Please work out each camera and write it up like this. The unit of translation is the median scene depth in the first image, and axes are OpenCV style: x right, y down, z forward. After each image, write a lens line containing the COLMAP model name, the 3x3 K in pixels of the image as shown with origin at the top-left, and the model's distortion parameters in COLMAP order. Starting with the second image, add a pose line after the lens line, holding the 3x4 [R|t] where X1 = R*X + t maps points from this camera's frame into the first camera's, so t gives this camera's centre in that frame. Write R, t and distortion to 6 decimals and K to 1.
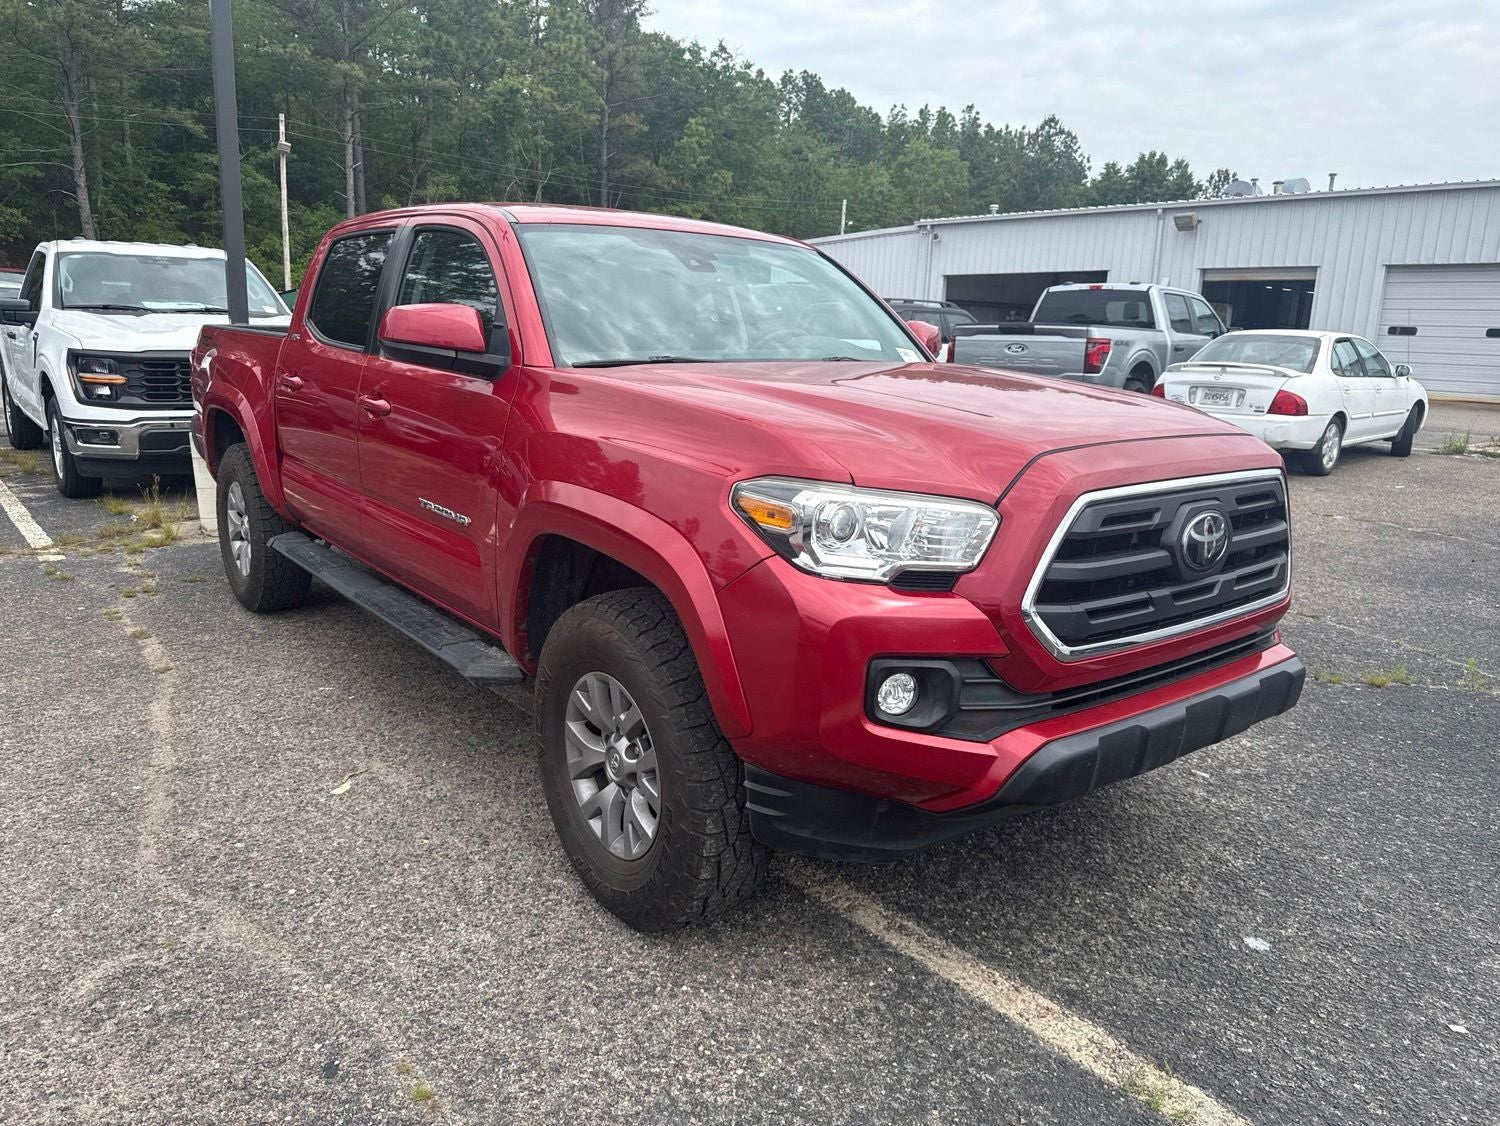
lens RADIAL K [[1028.7, 0, 750.7], [0, 1028.7, 643.0], [0, 0, 1]] dist [-0.003824, -0.002919]
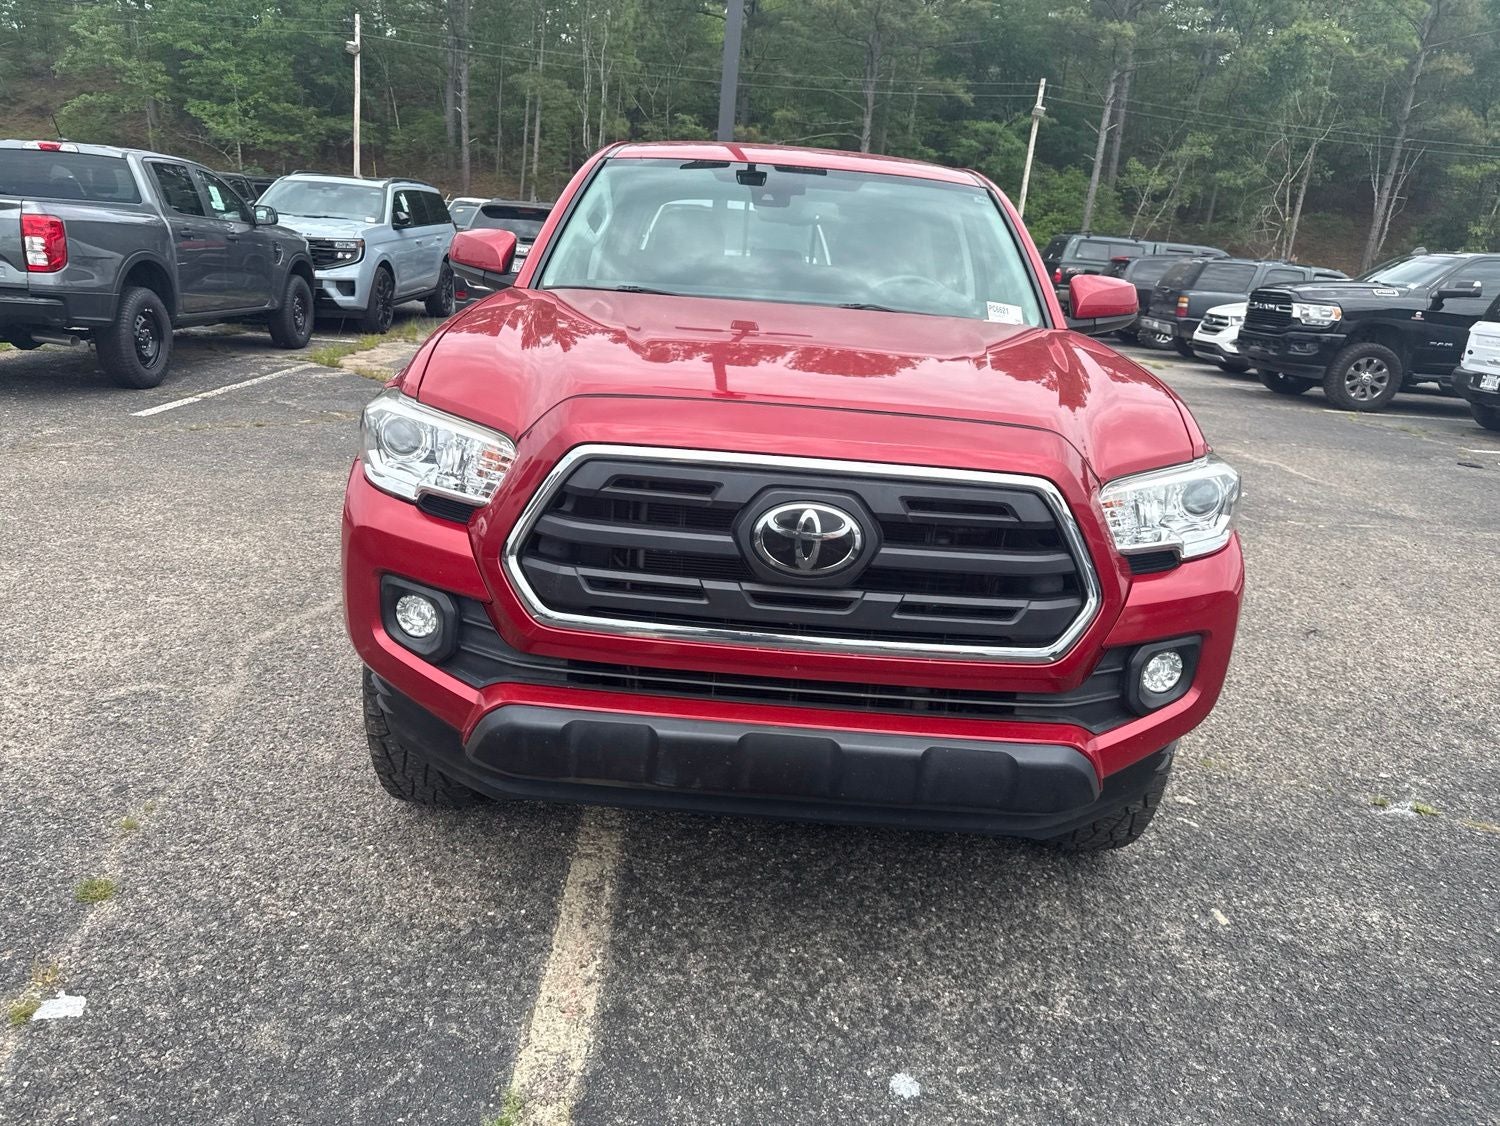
lens RADIAL K [[1029.5, 0, 743.7], [0, 1029.5, 629.2], [0, 0, 1]] dist [0.008637, -0.007608]
pose [[0.784352, 0.243647, -0.570463, 0.407838], [-0.234030, 0.967903, 0.091618, -0.043358], [0.574475, 0.061645, 0.816197, 0.151130]]
